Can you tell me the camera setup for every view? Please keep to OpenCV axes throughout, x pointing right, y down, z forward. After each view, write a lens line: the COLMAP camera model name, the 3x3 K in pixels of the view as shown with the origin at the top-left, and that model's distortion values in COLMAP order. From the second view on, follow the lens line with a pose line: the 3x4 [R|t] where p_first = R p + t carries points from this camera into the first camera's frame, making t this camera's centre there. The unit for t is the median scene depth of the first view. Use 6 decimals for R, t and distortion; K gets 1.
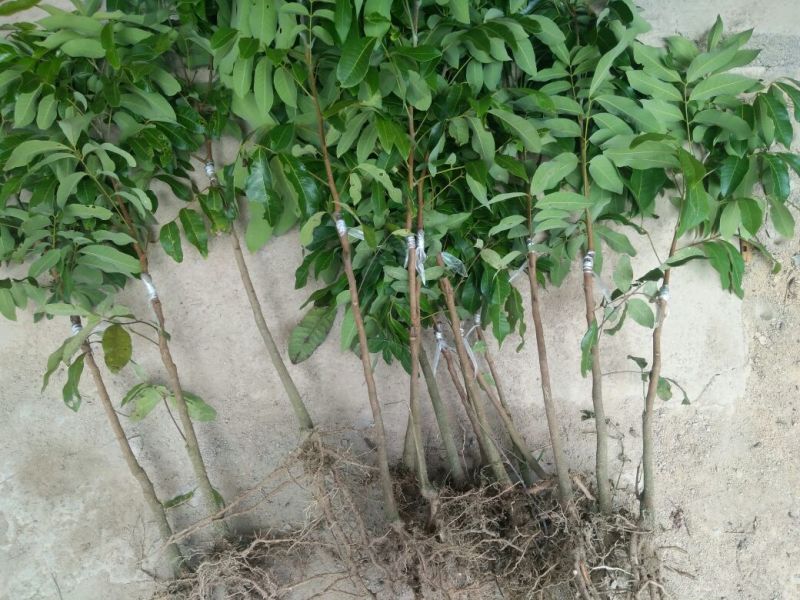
lens RADIAL K [[630.3, 0, 403.0], [0, 630.3, 298.5], [0, 0, 1]] dist [0.028103, -0.042718]
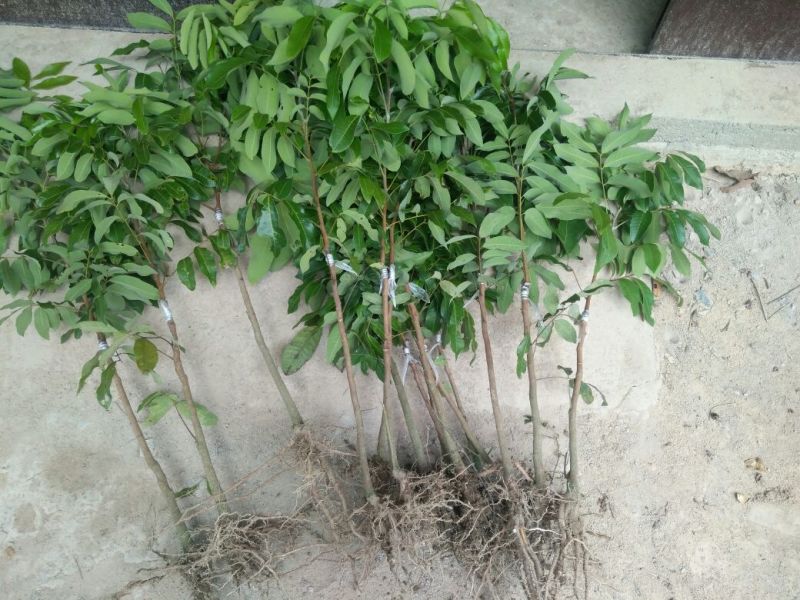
lens RADIAL K [[630.3, 0, 406.4], [0, 630.3, 297.7], [0, 0, 1]] dist [0.028103, -0.042718]
pose [[0.998481, 0.005194, 0.054848, -0.011327], [0.000224, 0.995155, -0.098318, 0.075456], [-0.055093, 0.098181, 0.993642, -0.223727]]
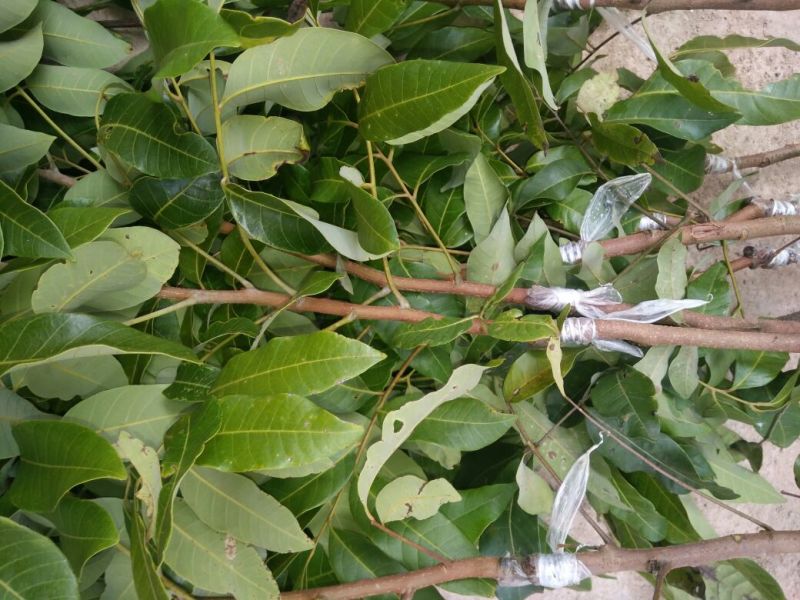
lens RADIAL K [[630.3, 0, 399.1], [0, 630.3, 299.7], [0, 0, 1]] dist [0.028103, -0.042718]
pose [[0.097099, -0.993268, -0.063168, 0.038860], [0.990812, 0.090465, 0.100533, -0.203460], [-0.094142, -0.072349, 0.992926, 0.629092]]
